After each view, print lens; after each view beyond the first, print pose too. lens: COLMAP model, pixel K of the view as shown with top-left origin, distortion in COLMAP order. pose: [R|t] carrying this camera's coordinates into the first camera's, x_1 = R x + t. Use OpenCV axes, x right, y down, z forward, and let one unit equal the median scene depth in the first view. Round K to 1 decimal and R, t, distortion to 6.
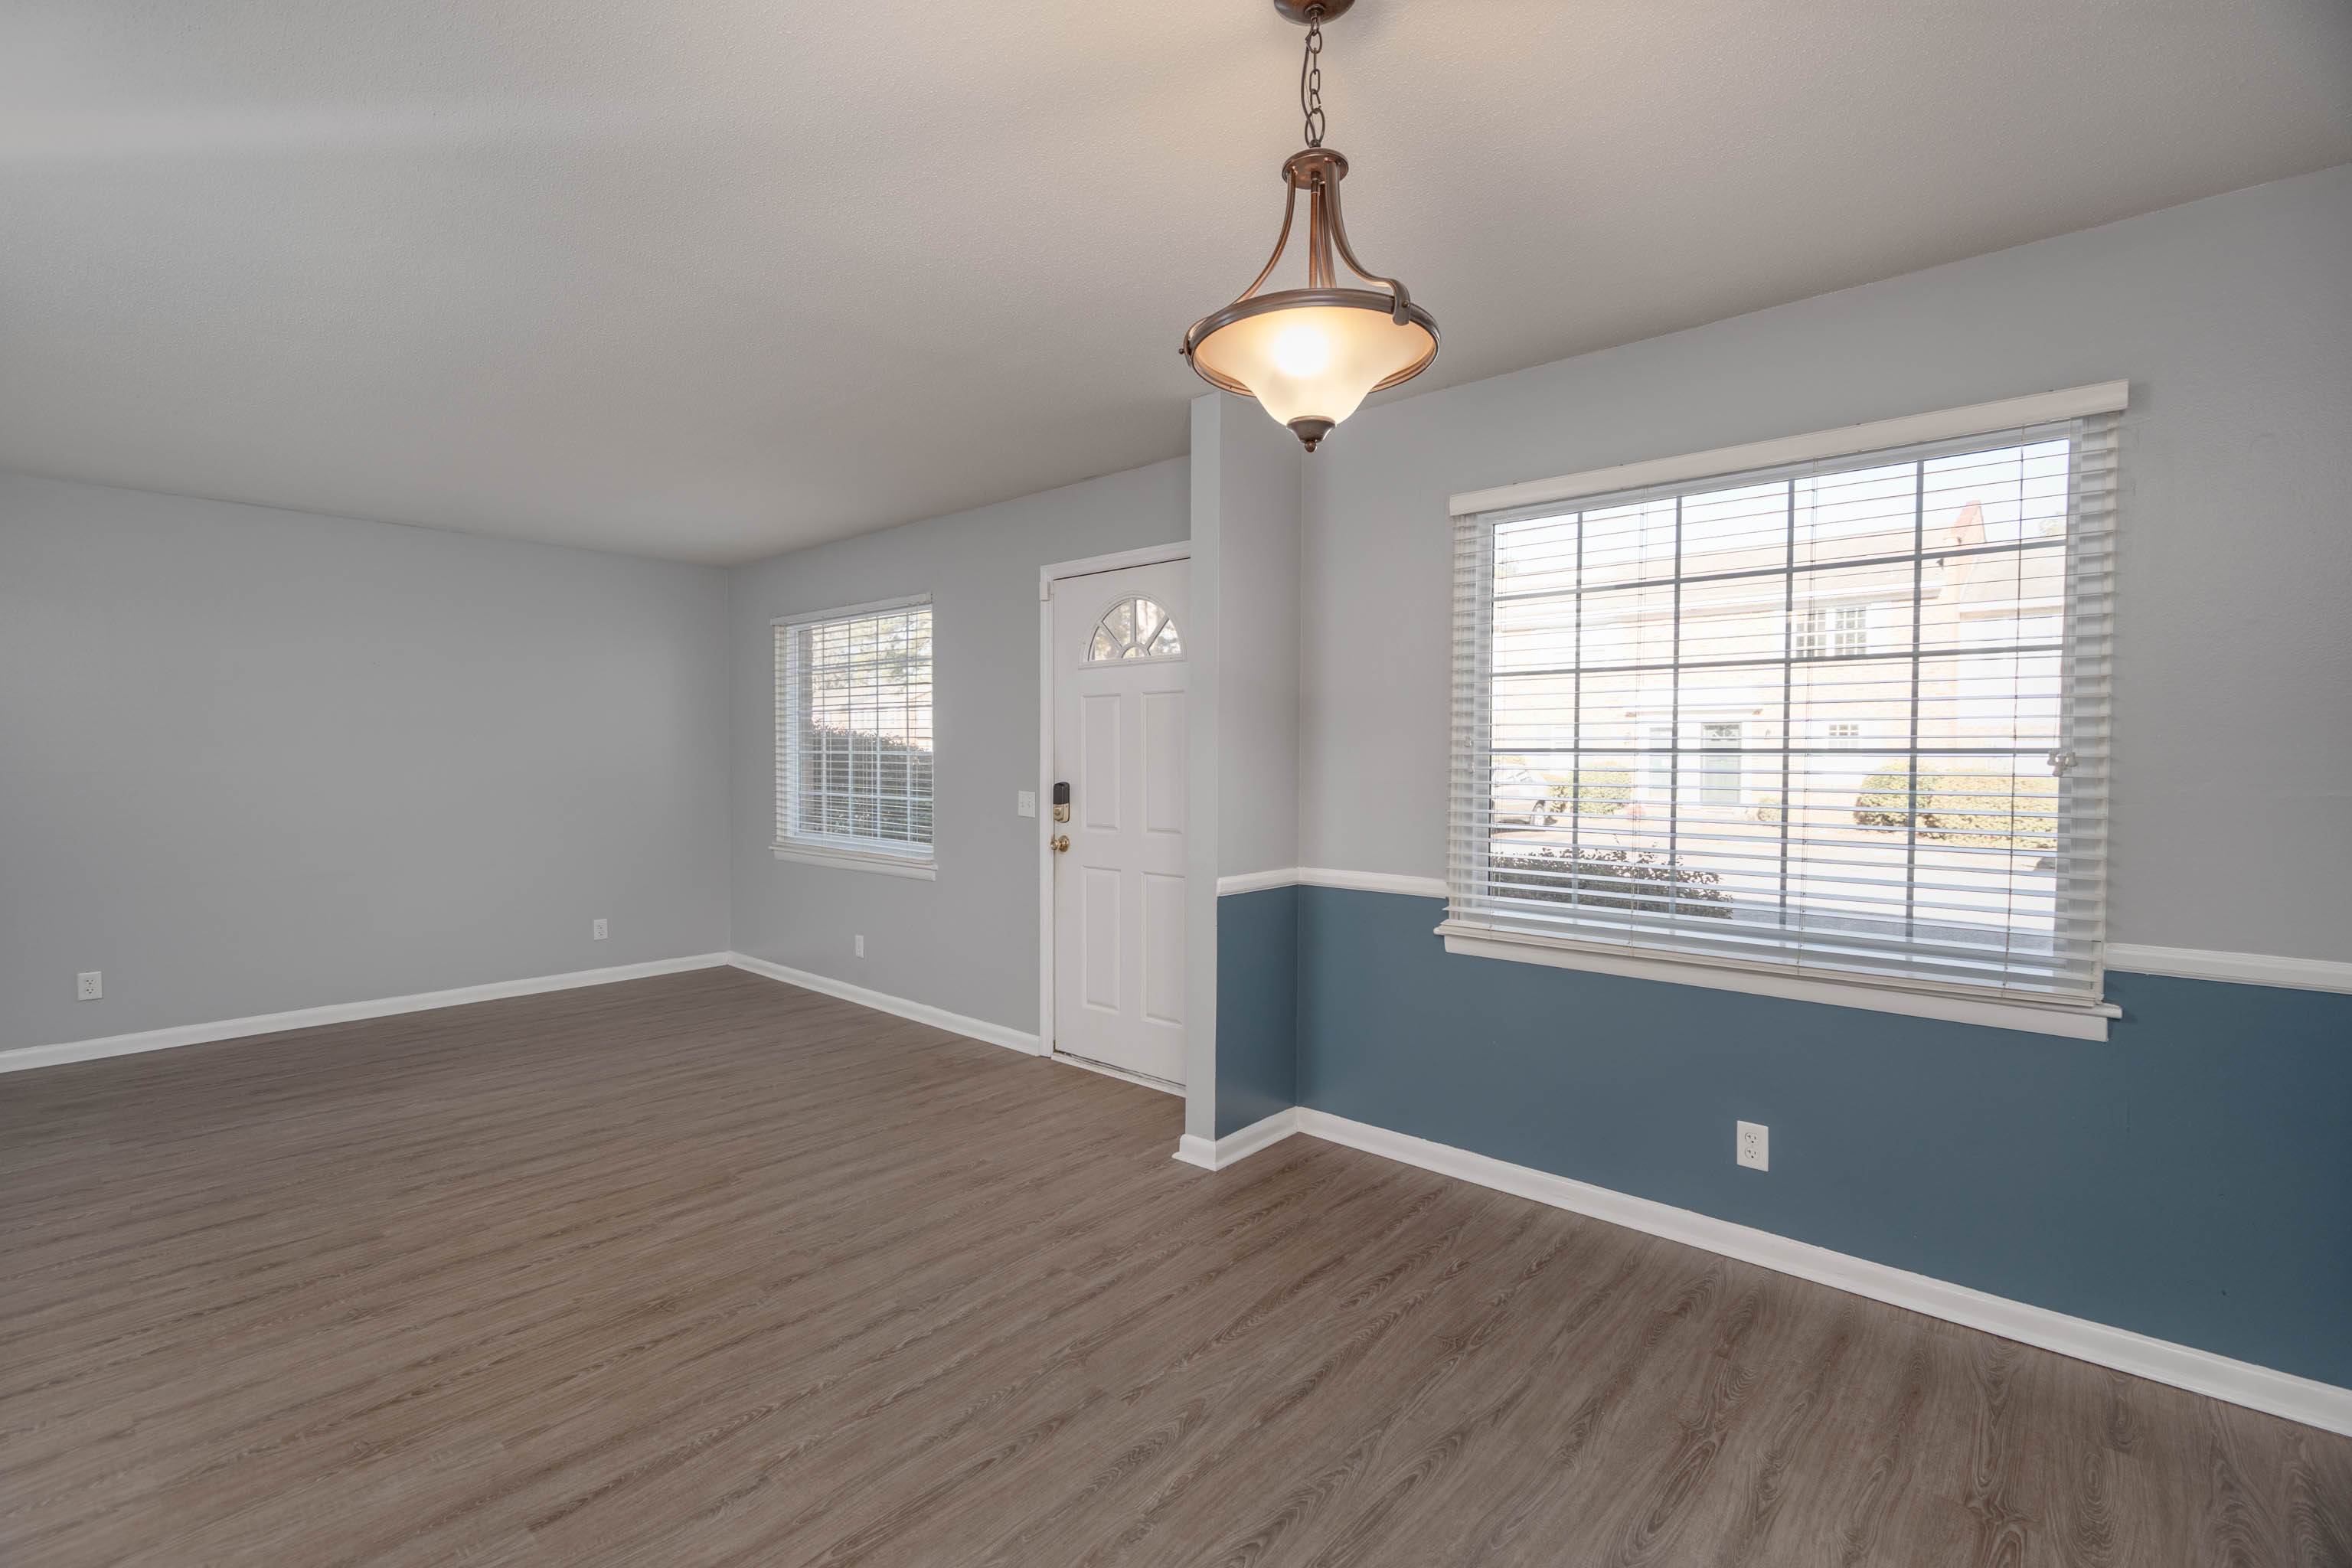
lens RADIAL K [[1050.8, 0, 1162.9], [0, 1050.8, 783.0], [0, 0, 1]] dist [-0.003960, 0.001340]
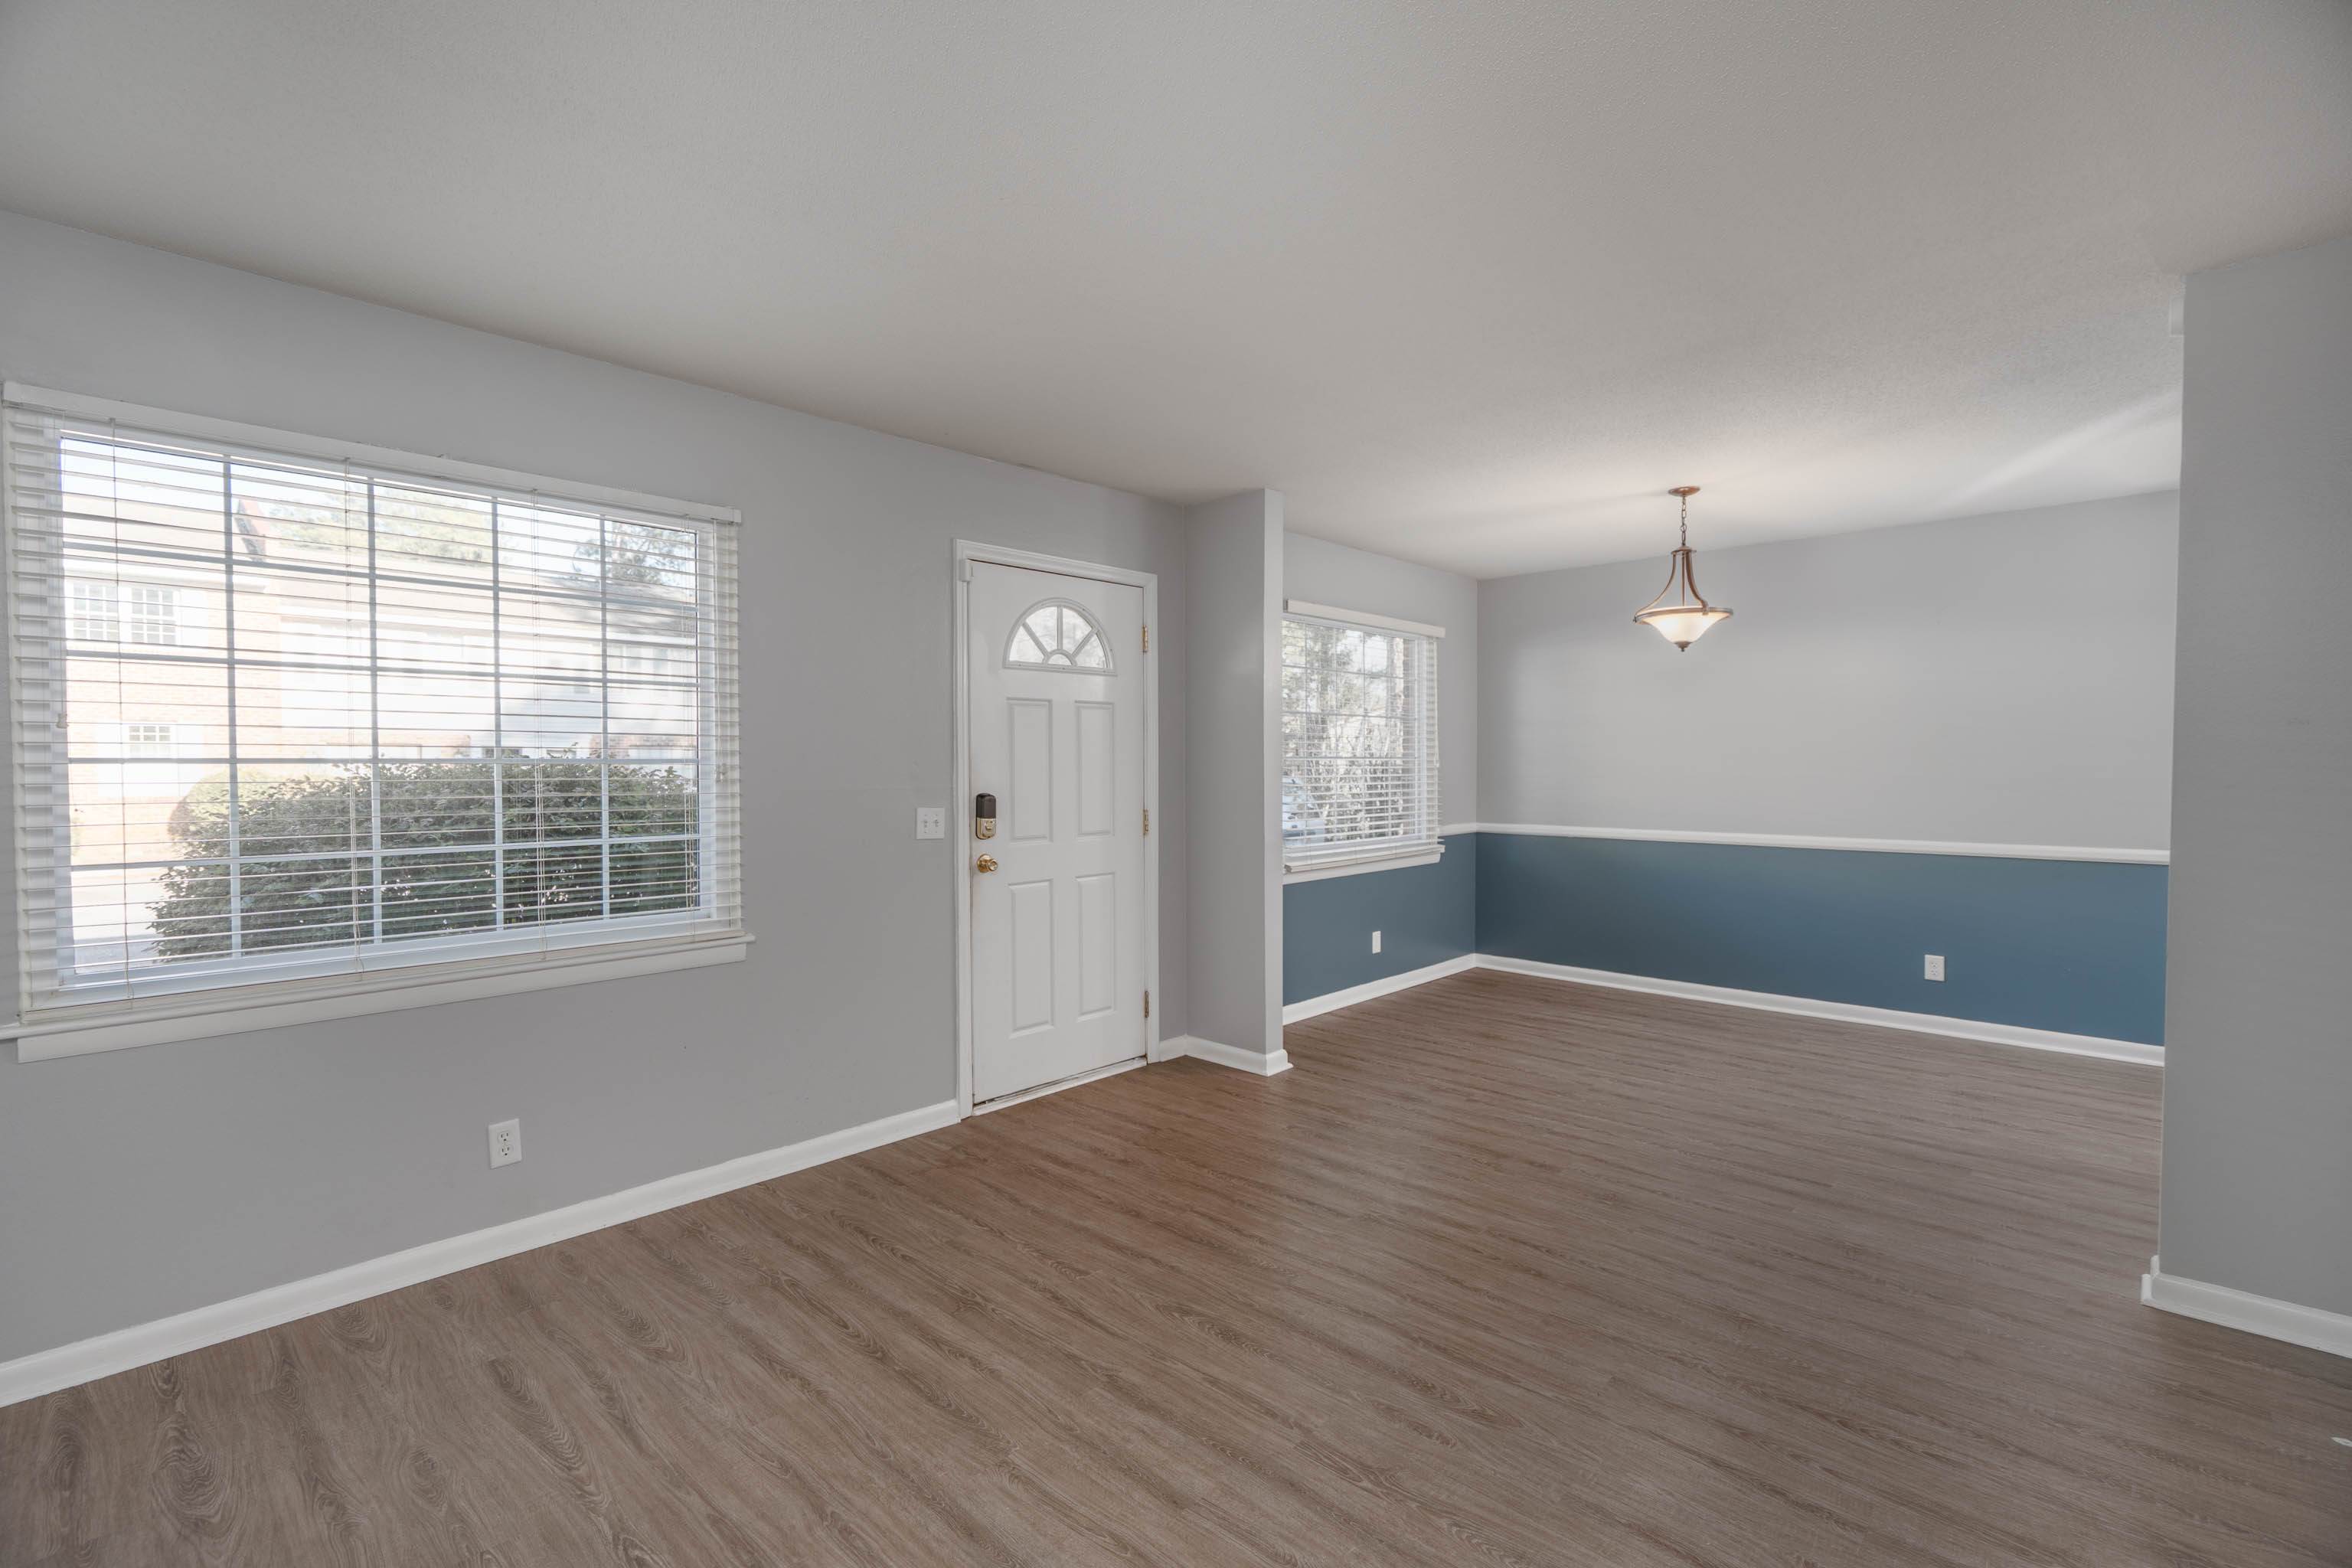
lens RADIAL K [[1050.8, 0, 1162.9], [0, 1050.8, 783.0], [0, 0, 1]] dist [-0.003960, 0.001340]
pose [[0.033808, -0.023517, 0.999152, -1.288293], [0.029639, 0.999307, 0.022518, -0.032950], [-0.998989, 0.028852, 0.034482, 1.093275]]
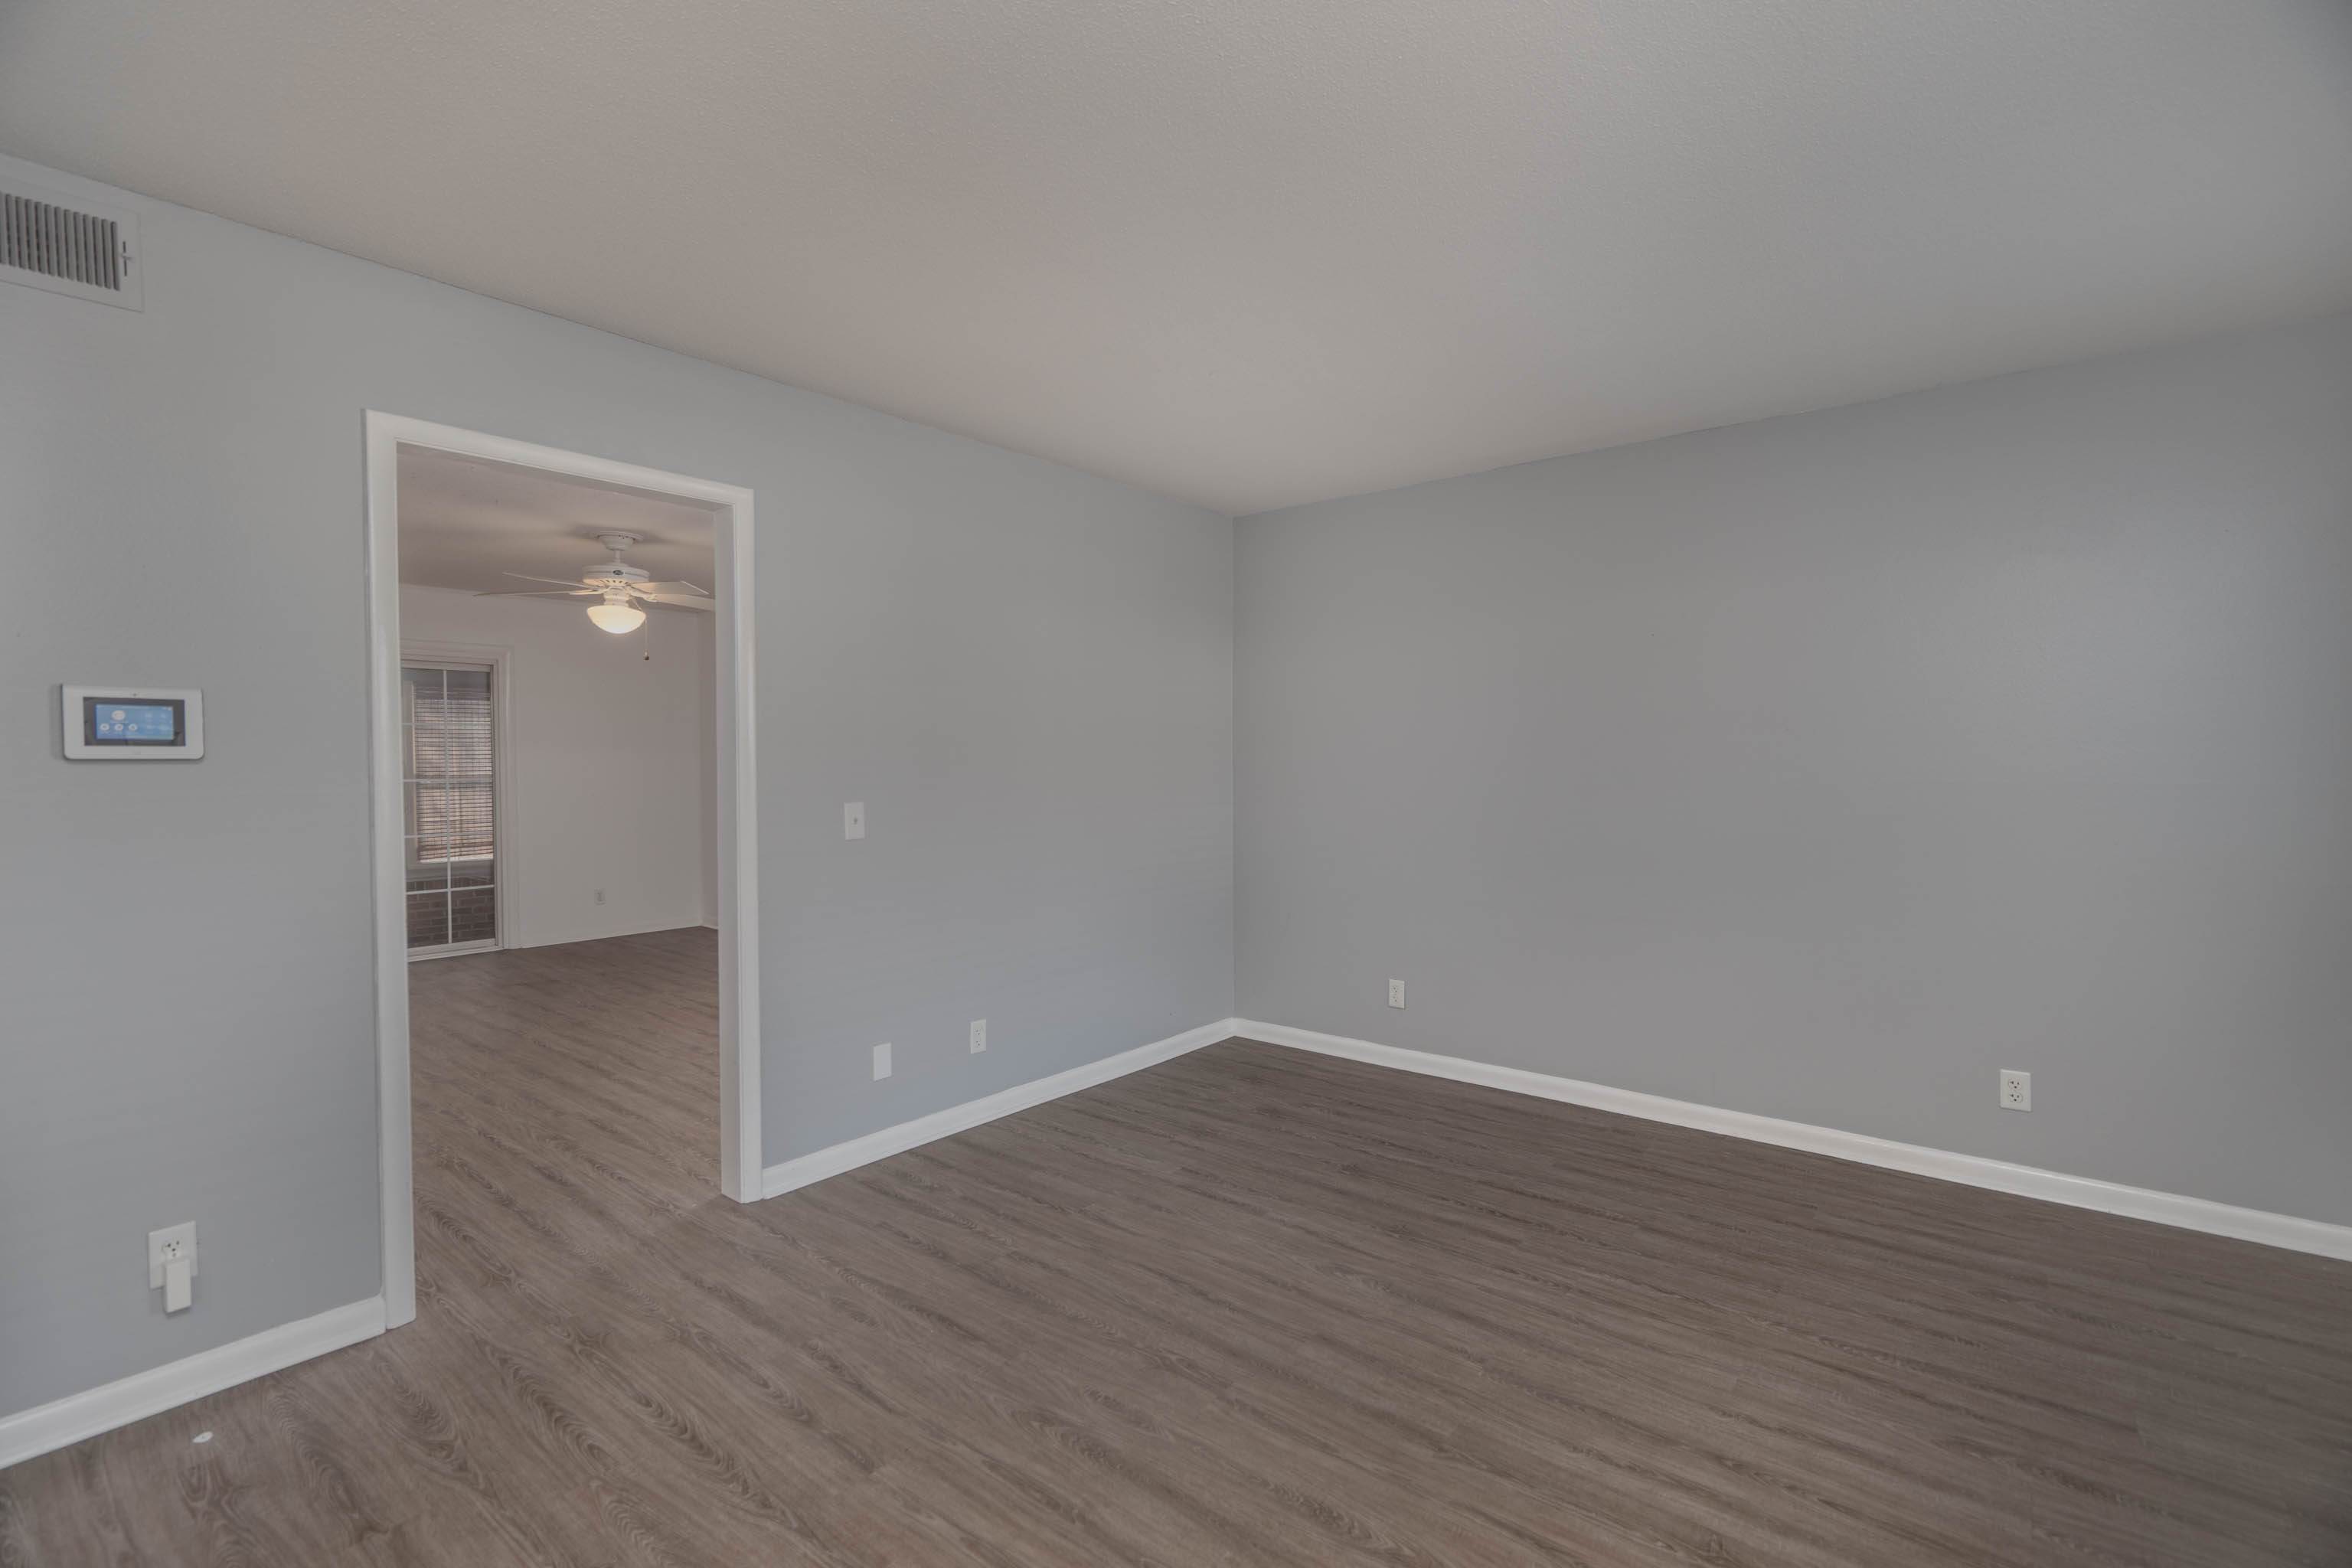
lens RADIAL K [[1050.8, 0, 1162.9], [0, 1050.8, 783.0], [0, 0, 1]] dist [-0.003960, 0.001340]
pose [[0.043891, 0.018403, -0.998867, -0.055190], [-0.022652, 0.999592, 0.017421, -0.024933], [0.998779, 0.021862, 0.044290, 0.969117]]
